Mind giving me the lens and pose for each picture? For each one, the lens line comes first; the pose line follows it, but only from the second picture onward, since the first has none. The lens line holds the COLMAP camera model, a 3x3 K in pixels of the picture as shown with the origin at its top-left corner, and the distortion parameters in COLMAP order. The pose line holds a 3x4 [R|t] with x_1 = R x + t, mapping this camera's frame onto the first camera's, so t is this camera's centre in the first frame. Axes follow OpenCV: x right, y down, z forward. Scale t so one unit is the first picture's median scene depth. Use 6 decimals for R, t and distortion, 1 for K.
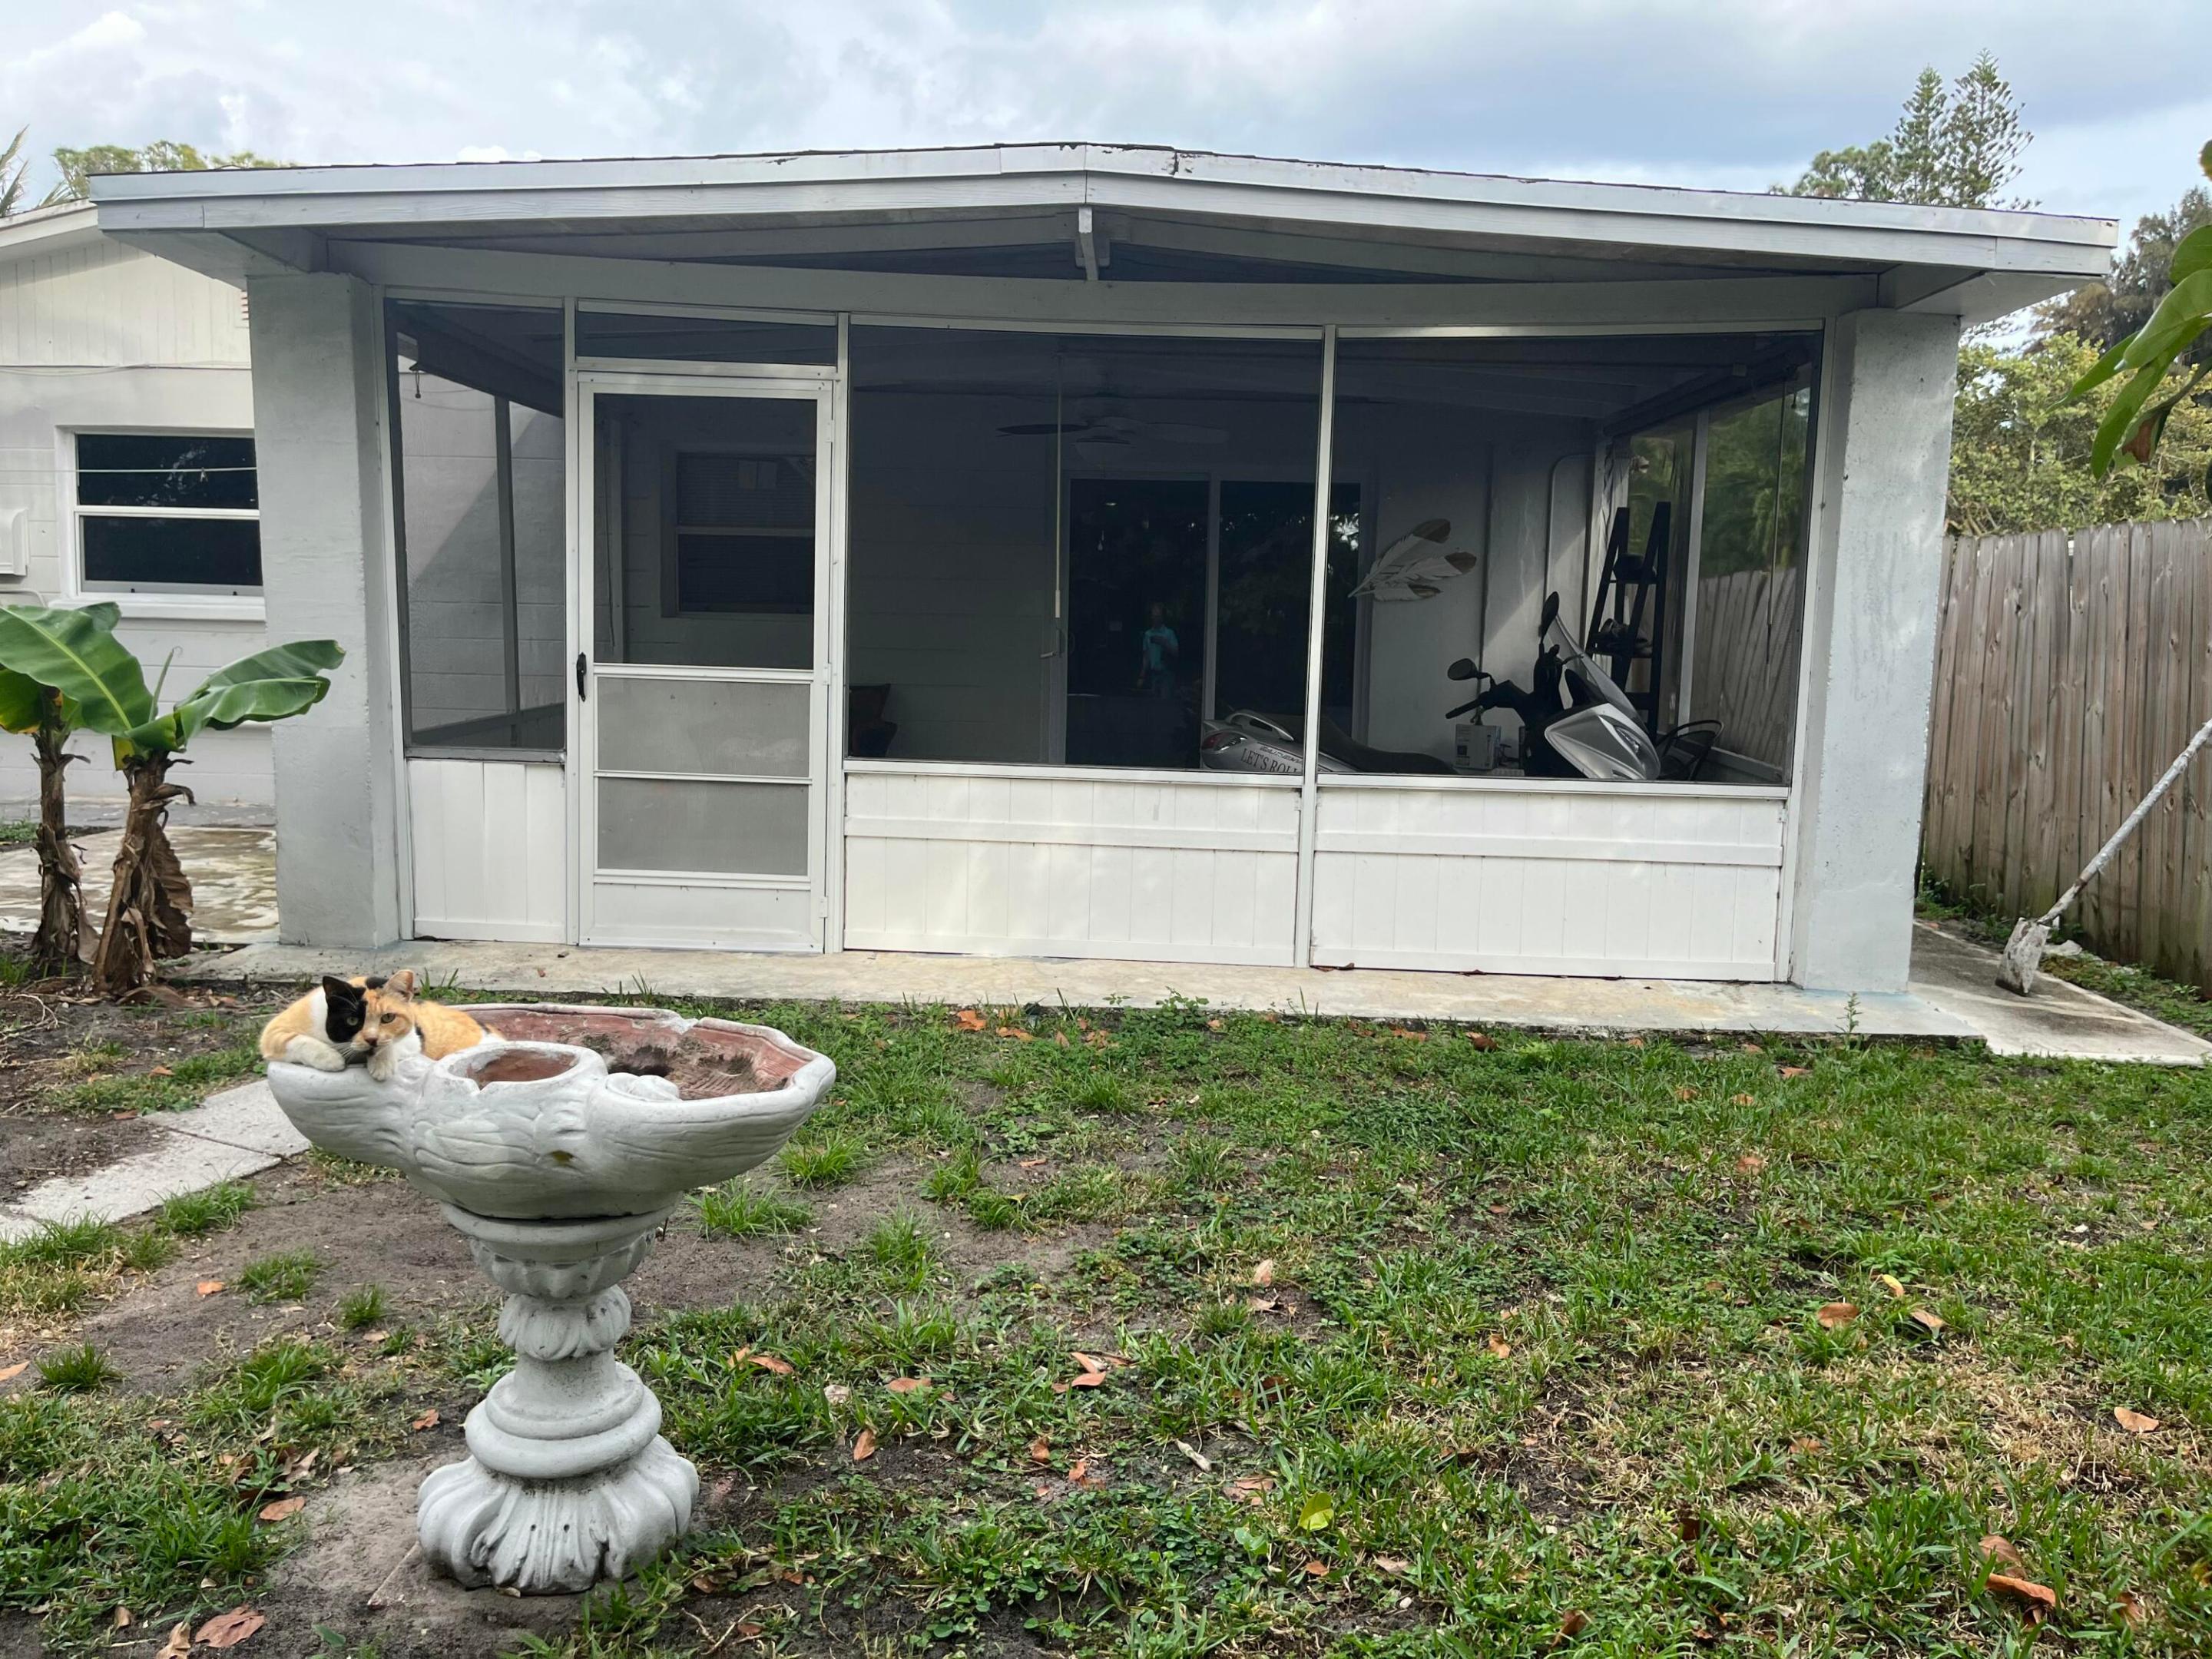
lens RADIAL K [[1697.4, 0, 1096.5], [0, 1697.4, 835.9], [0, 0, 1]] dist [0.035170, -0.020148]
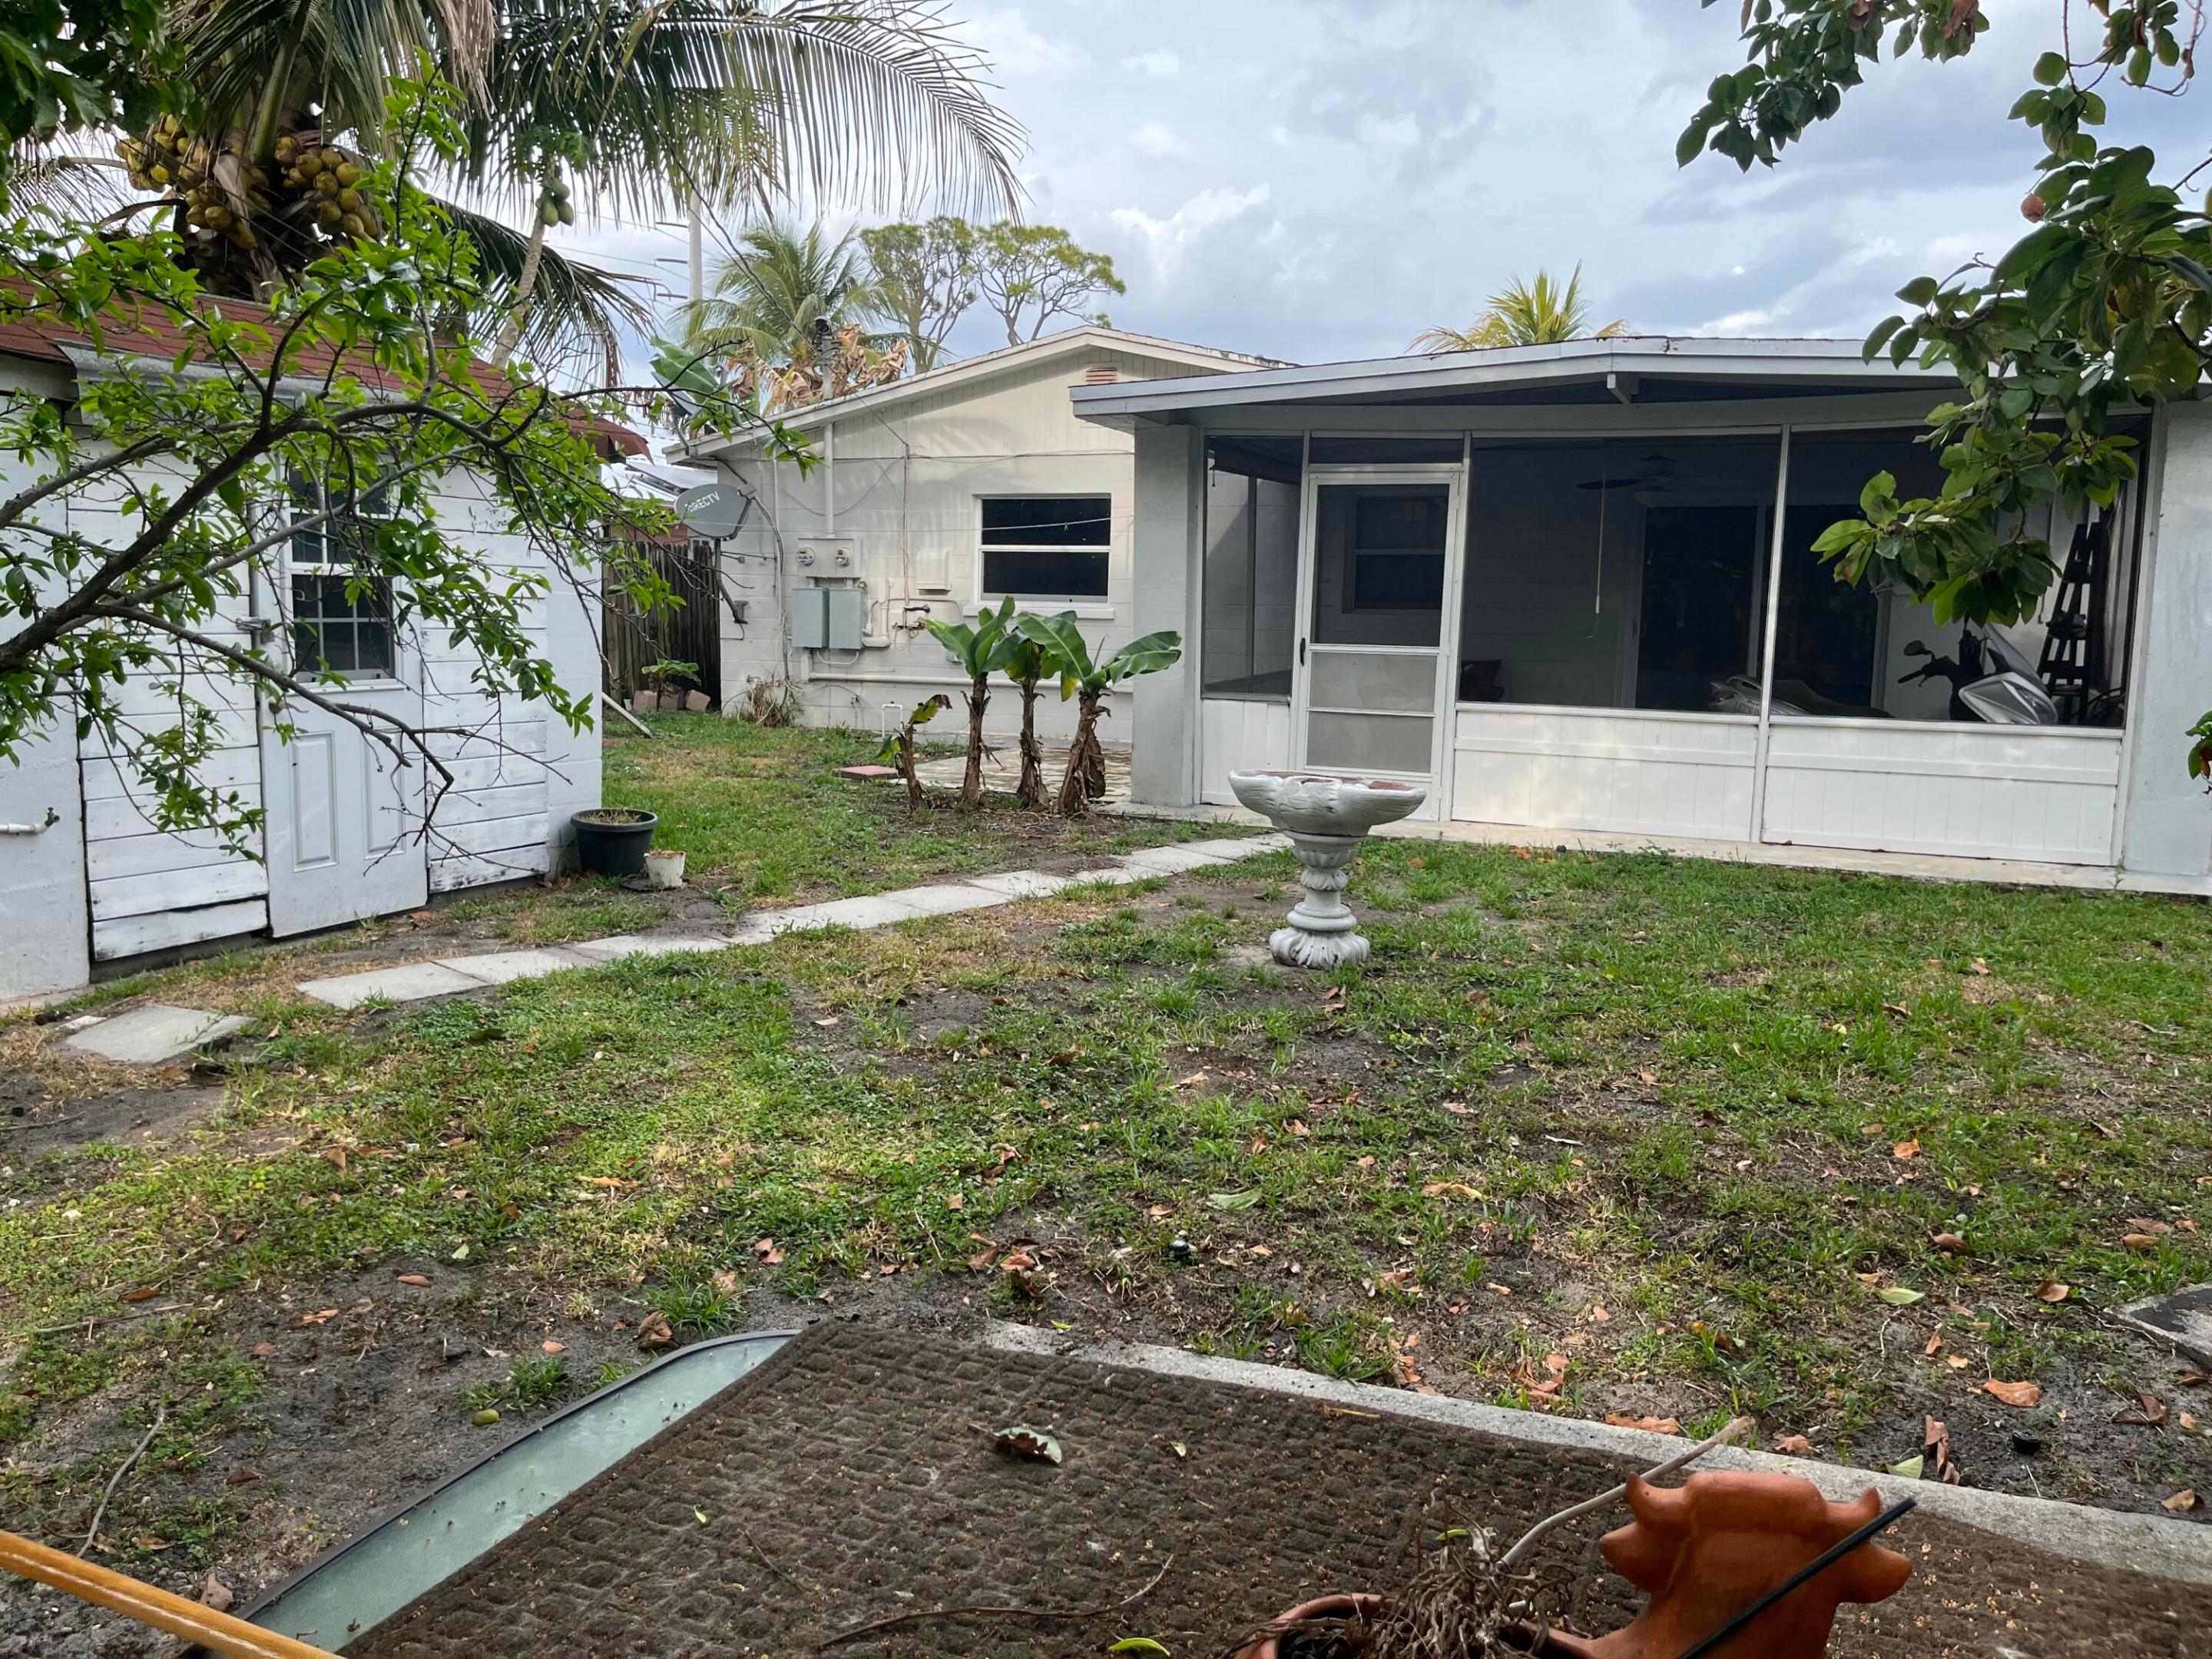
lens RADIAL K [[1697.4, 0, 1094.1], [0, 1697.4, 831.0], [0, 0, 1]] dist [0.035170, -0.020148]
pose [[0.928827, 0.041516, -0.368181, 0.136424], [-0.040030, 0.999130, 0.011676, 0.074791], [0.368346, 0.003893, 0.929681, -0.656951]]
